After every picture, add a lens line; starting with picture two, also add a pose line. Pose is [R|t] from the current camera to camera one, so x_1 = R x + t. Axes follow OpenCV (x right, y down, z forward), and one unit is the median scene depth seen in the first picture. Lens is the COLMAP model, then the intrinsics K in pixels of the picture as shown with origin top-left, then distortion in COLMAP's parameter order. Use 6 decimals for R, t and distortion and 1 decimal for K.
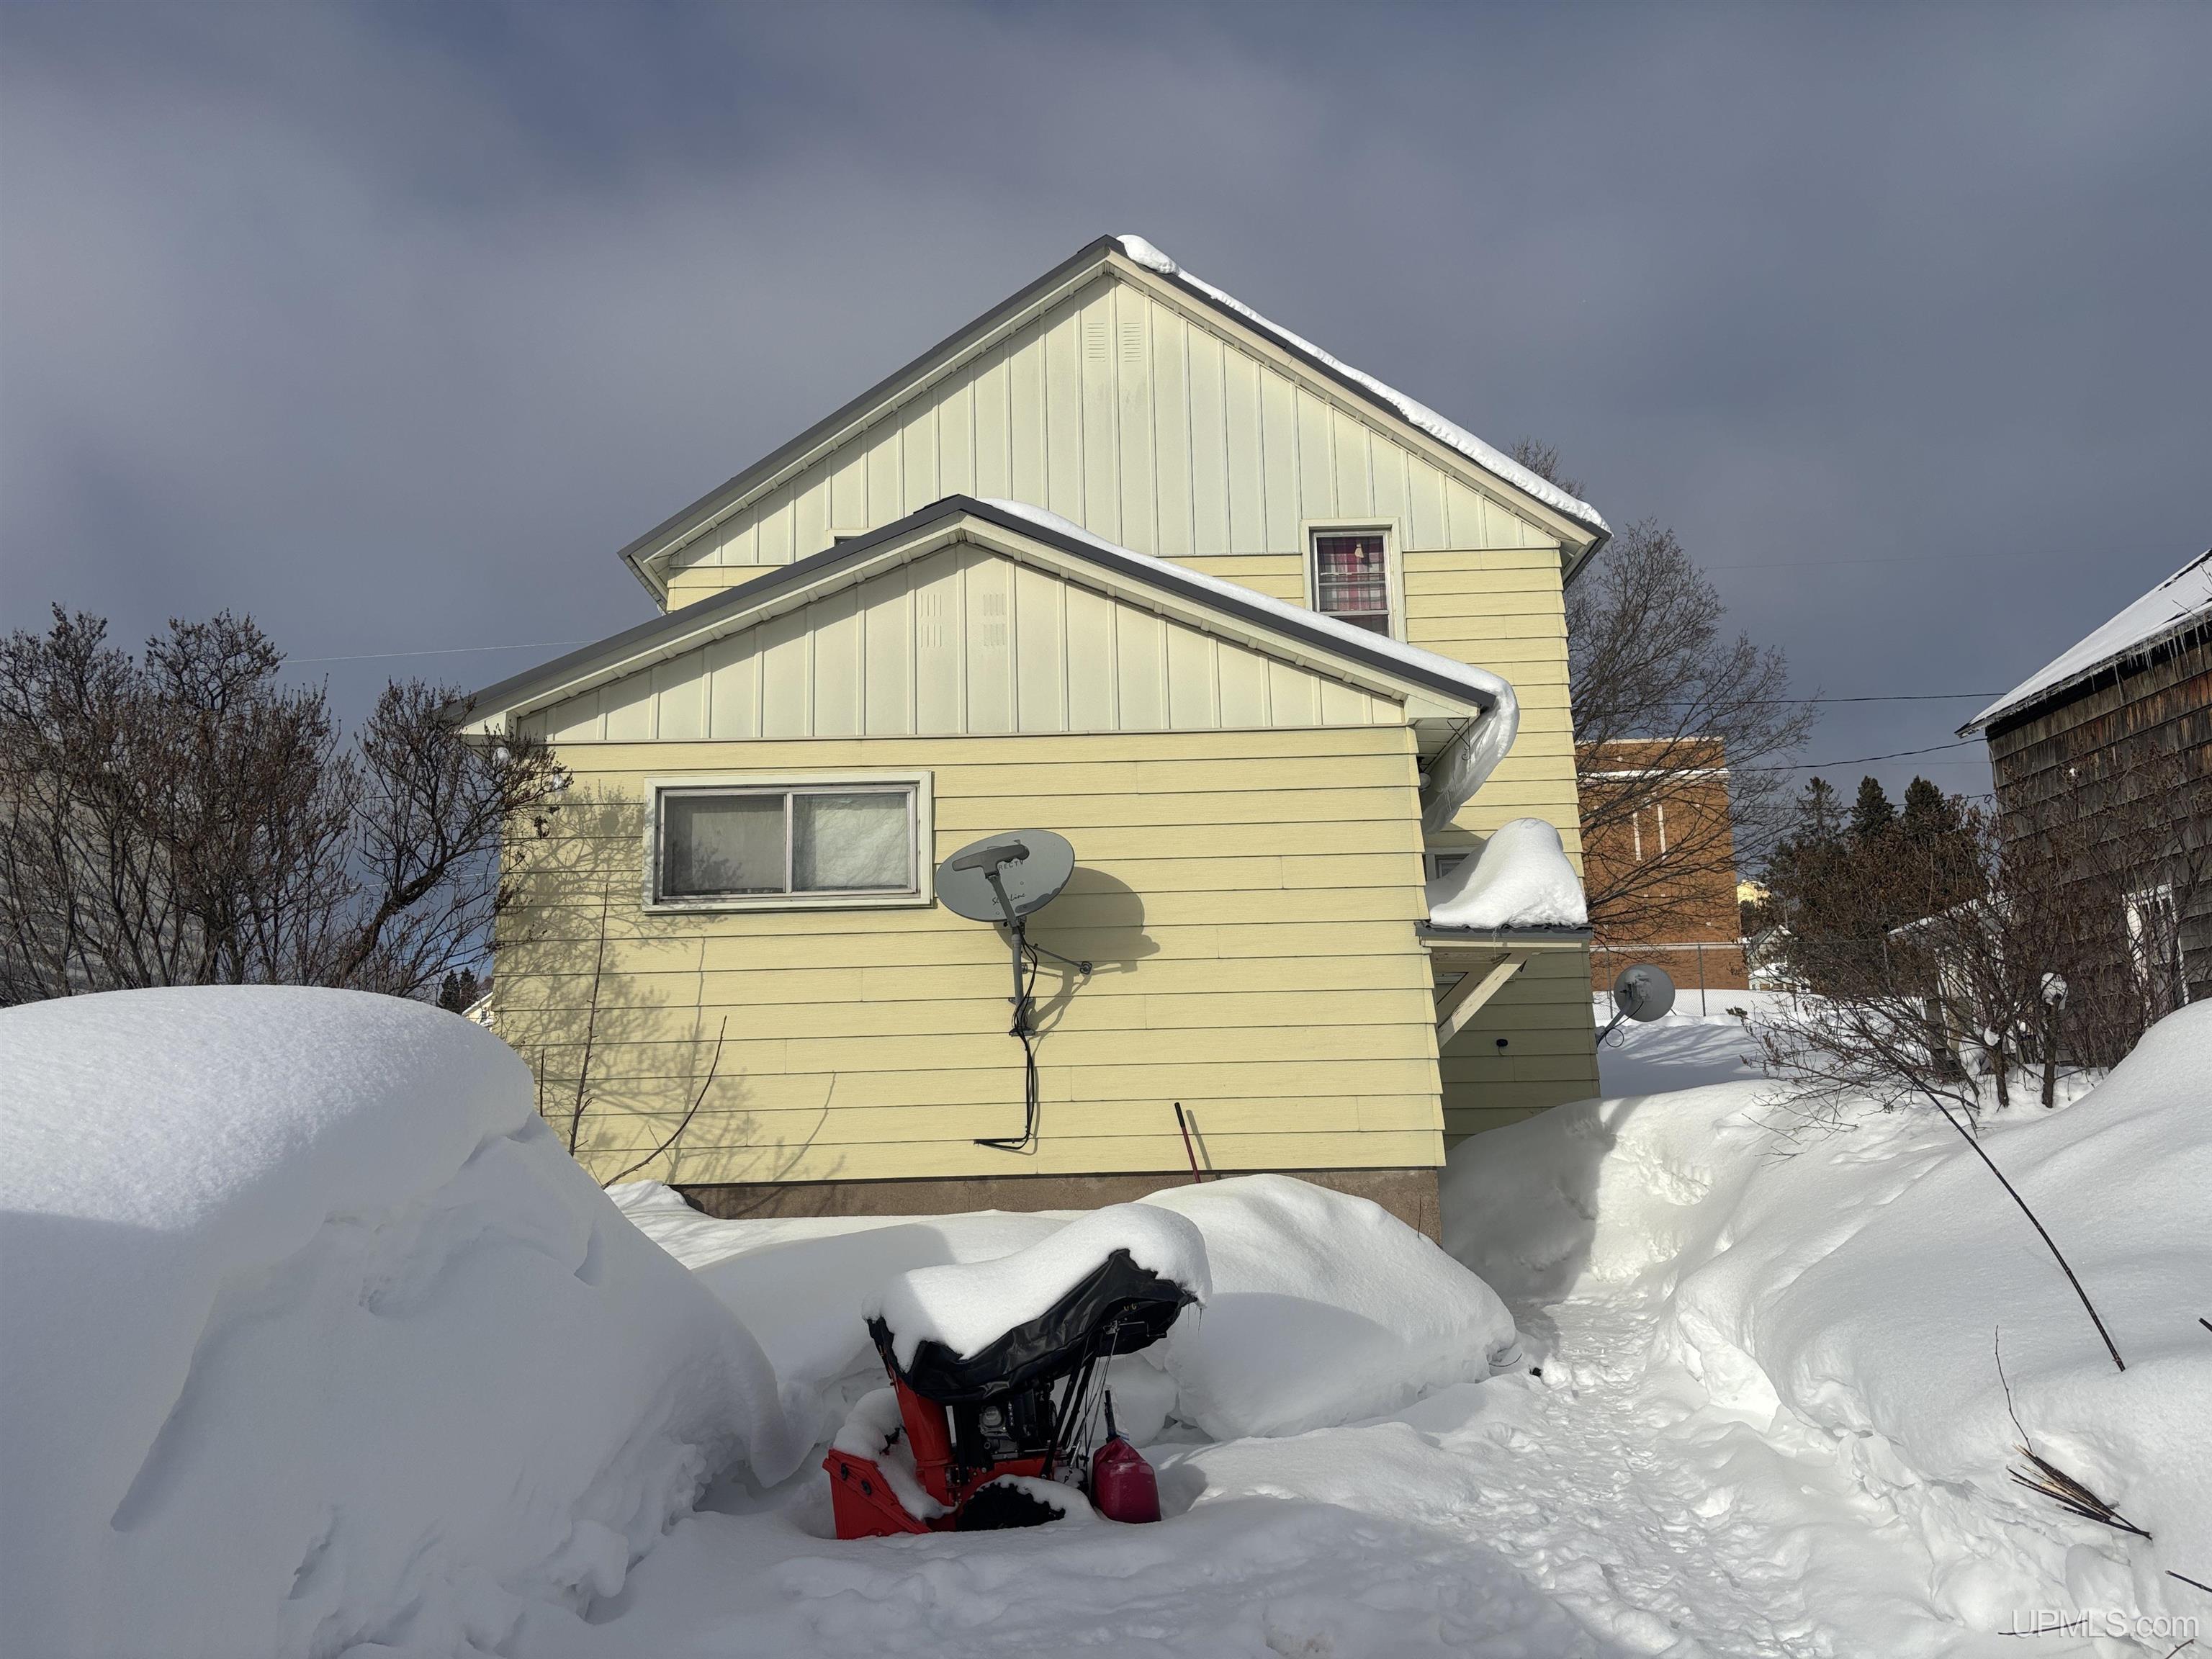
lens RADIAL K [[1657.1, 0, 1116.7], [0, 1657.1, 833.9], [0, 0, 1]] dist [0.141568, -0.405490]
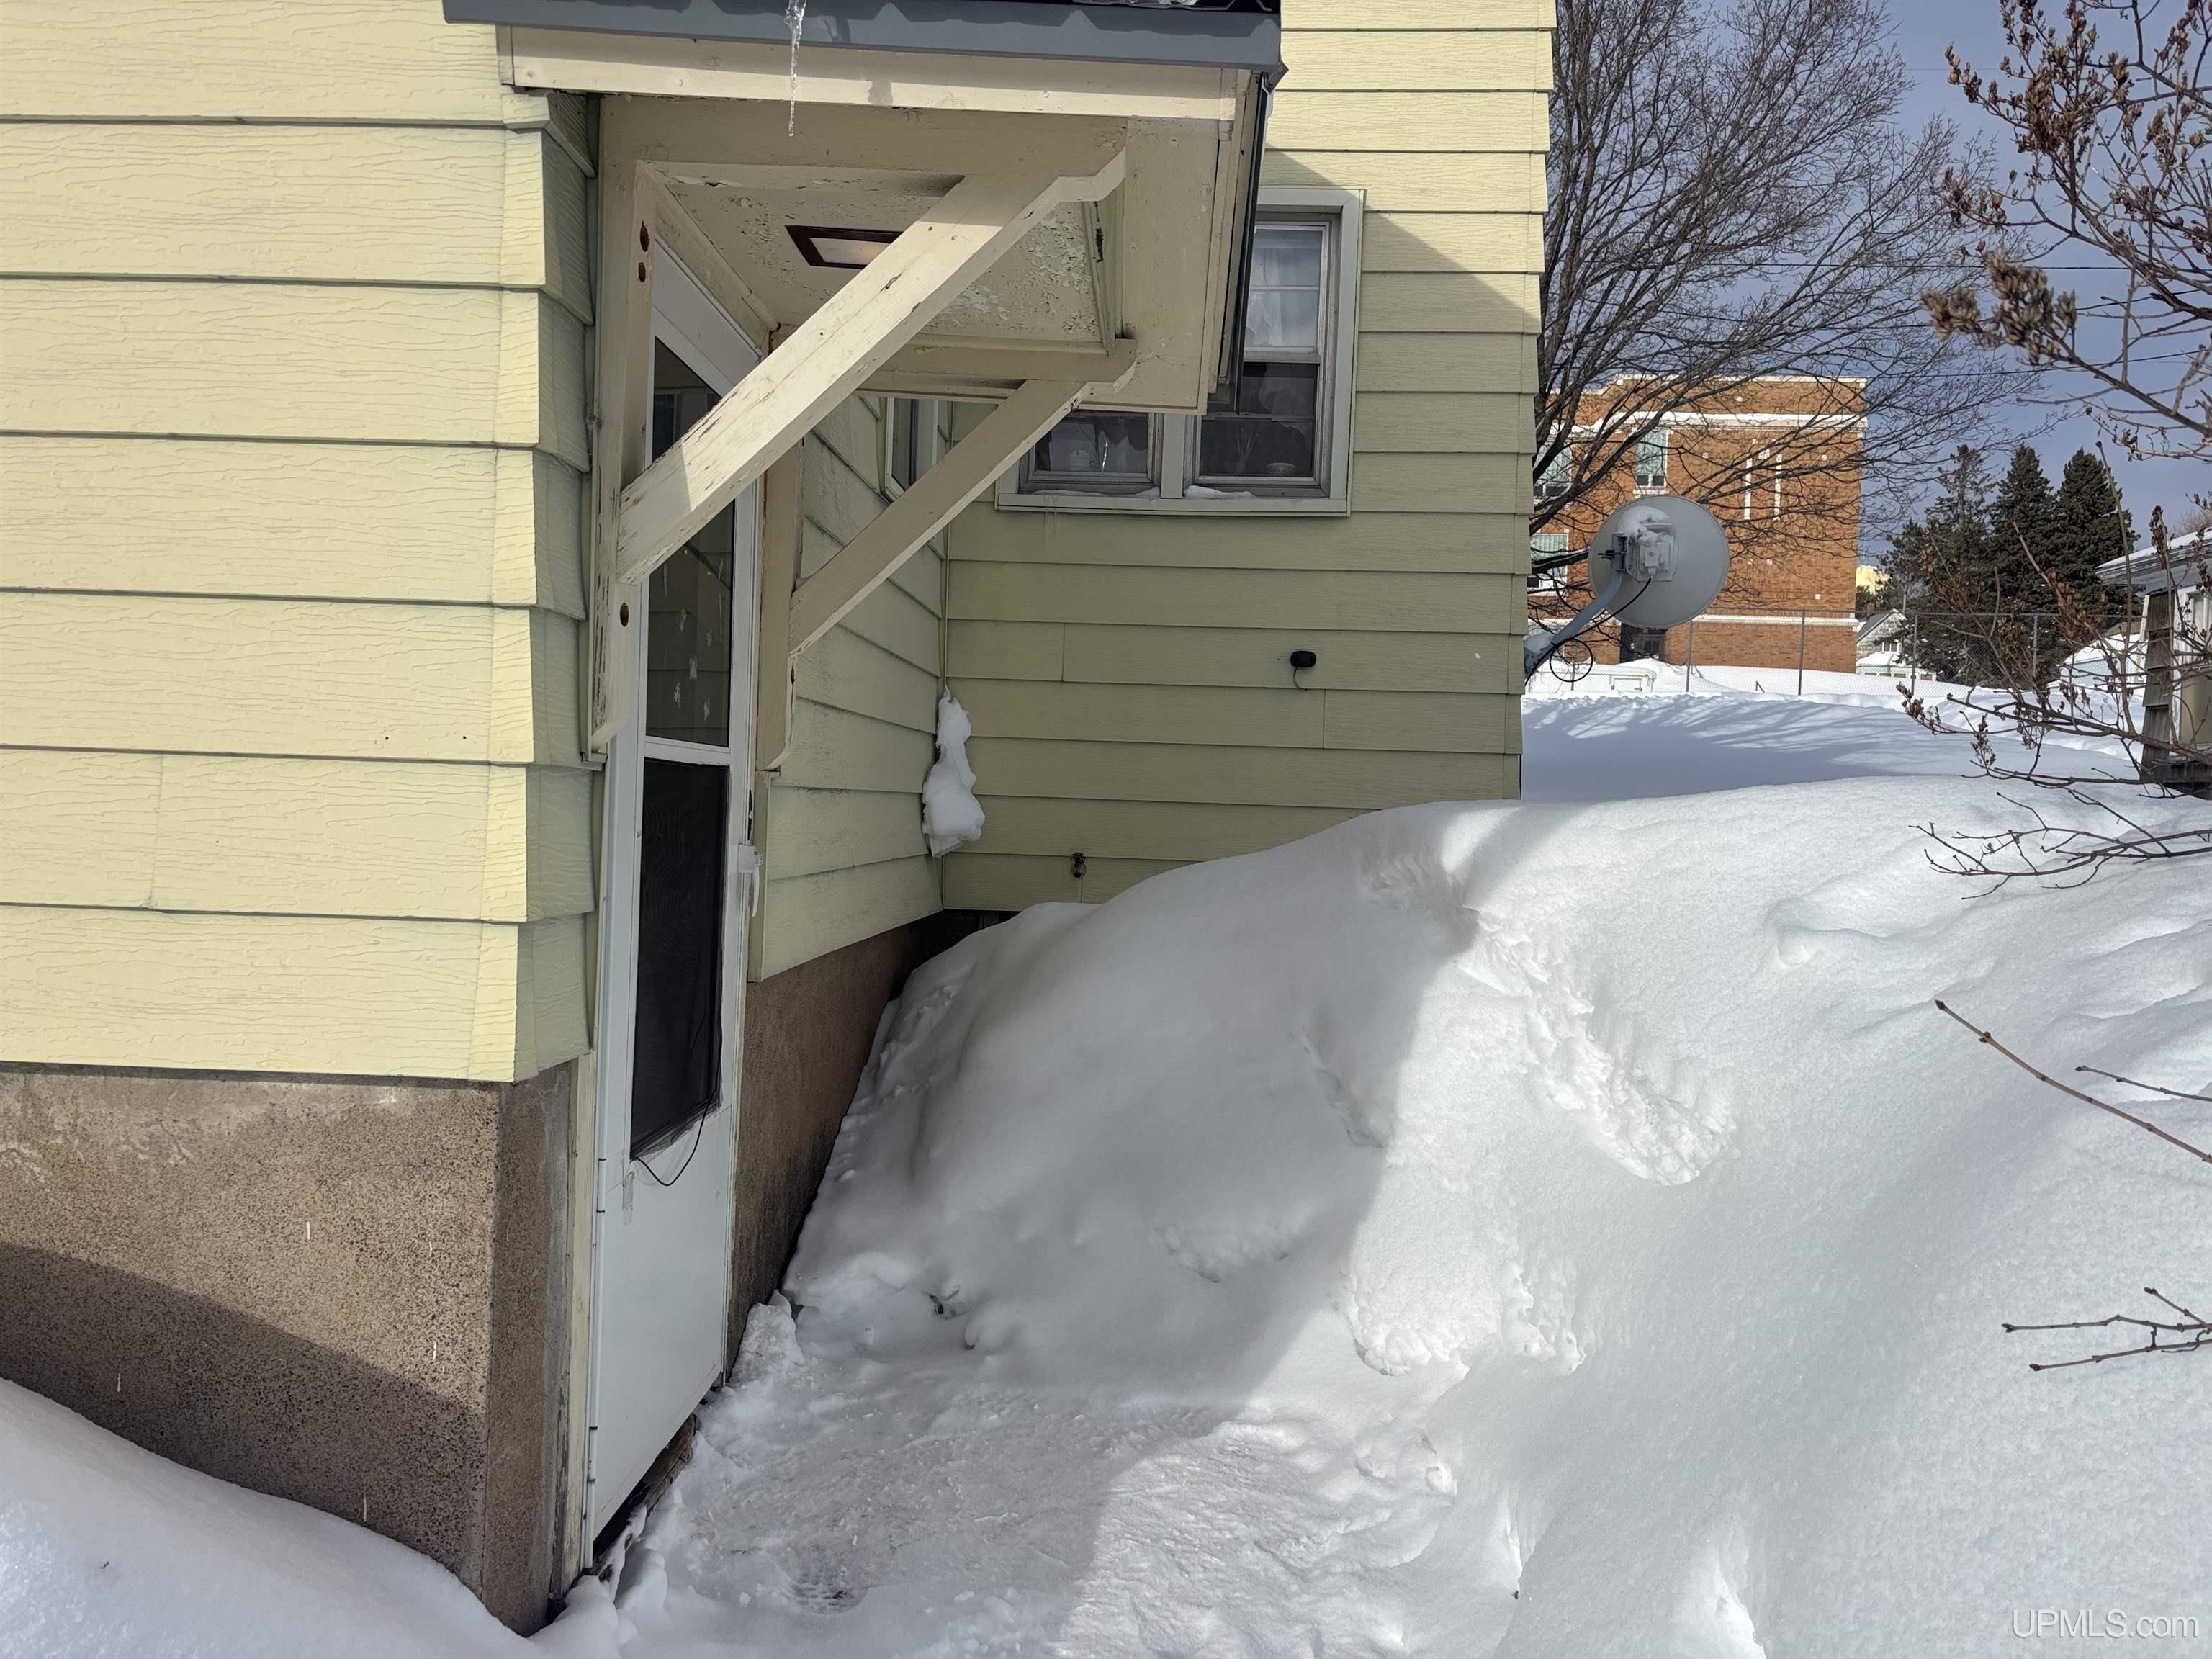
lens RADIAL K [[1635.5, 0, 1106.4], [0, 1635.5, 779.5], [0, 0, 1]] dist [0.128809, -0.181389]
pose [[0.996586, 0.060008, -0.056705, 0.277256], [-0.049292, 0.983437, 0.174420, 0.113228], [0.066232, -0.171029, 0.983037, 0.771967]]
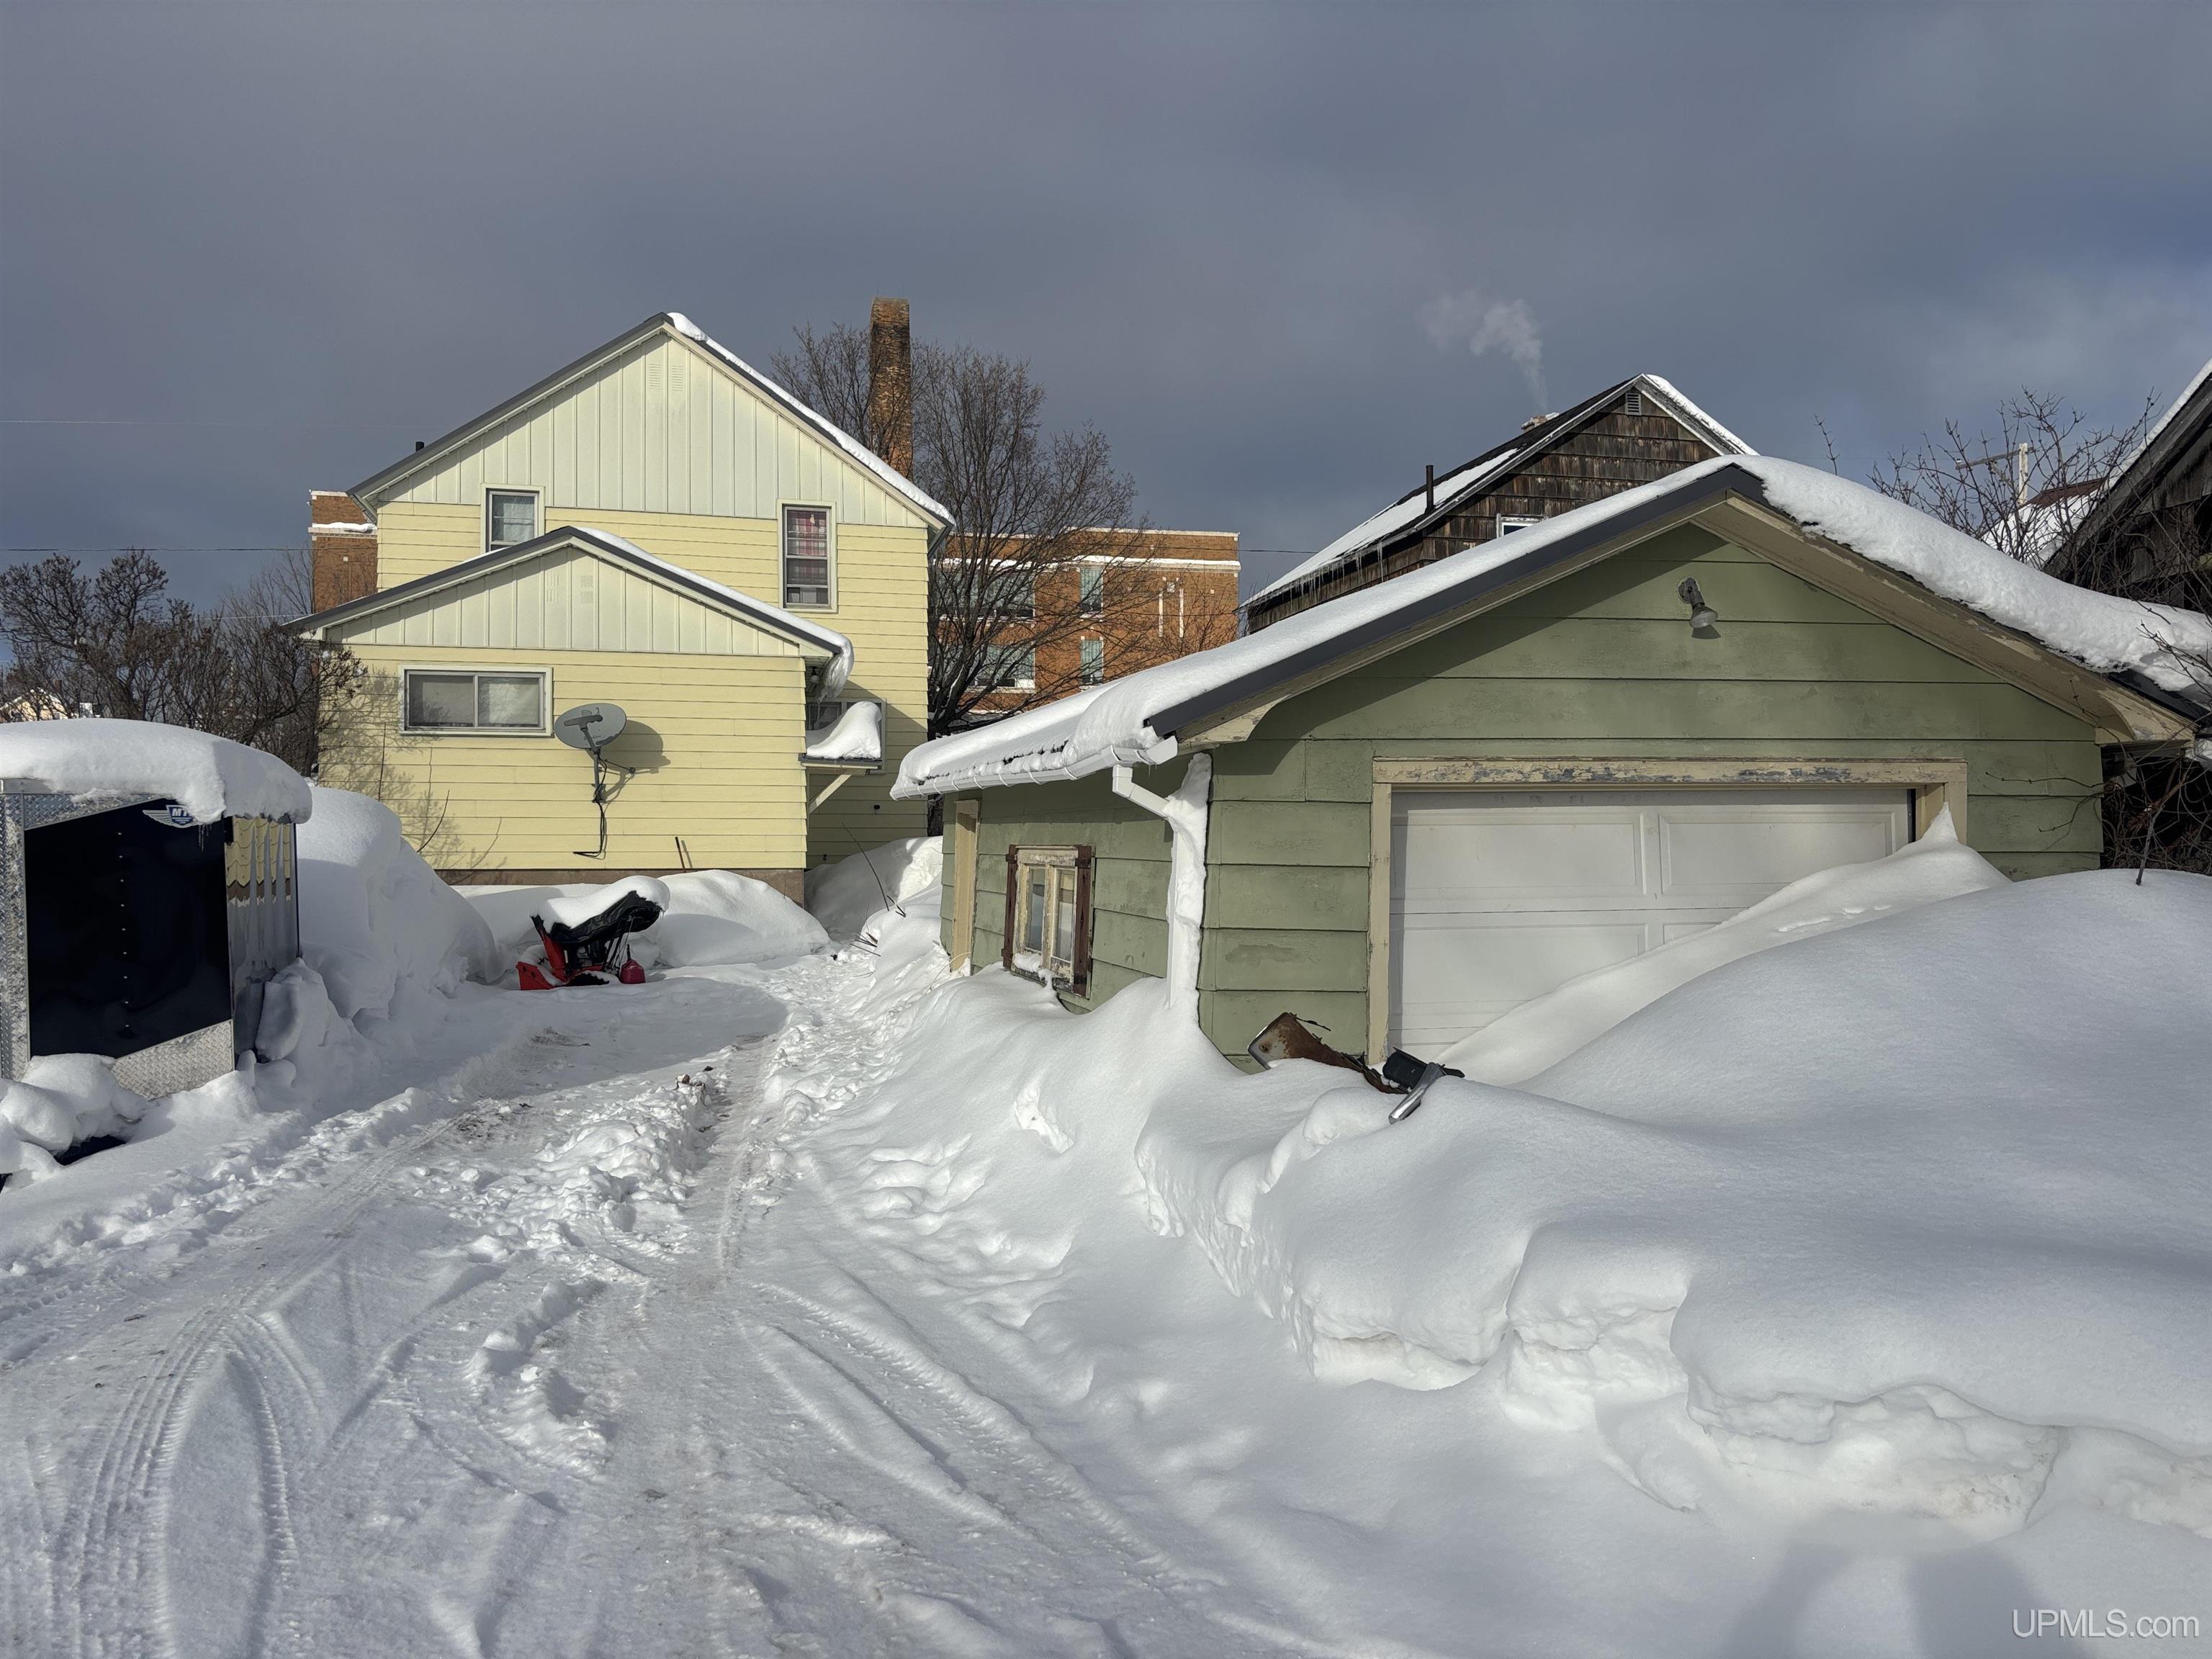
lens RADIAL K [[1657.1, 0, 1116.7], [0, 1657.1, 833.9], [0, 0, 1]] dist [0.141568, -0.405490]
pose [[0.971646, 0.026152, 0.234992, 0.078322], [-0.063776, 0.986015, 0.153969, -0.194973], [-0.227679, -0.164590, 0.959725, -1.109740]]
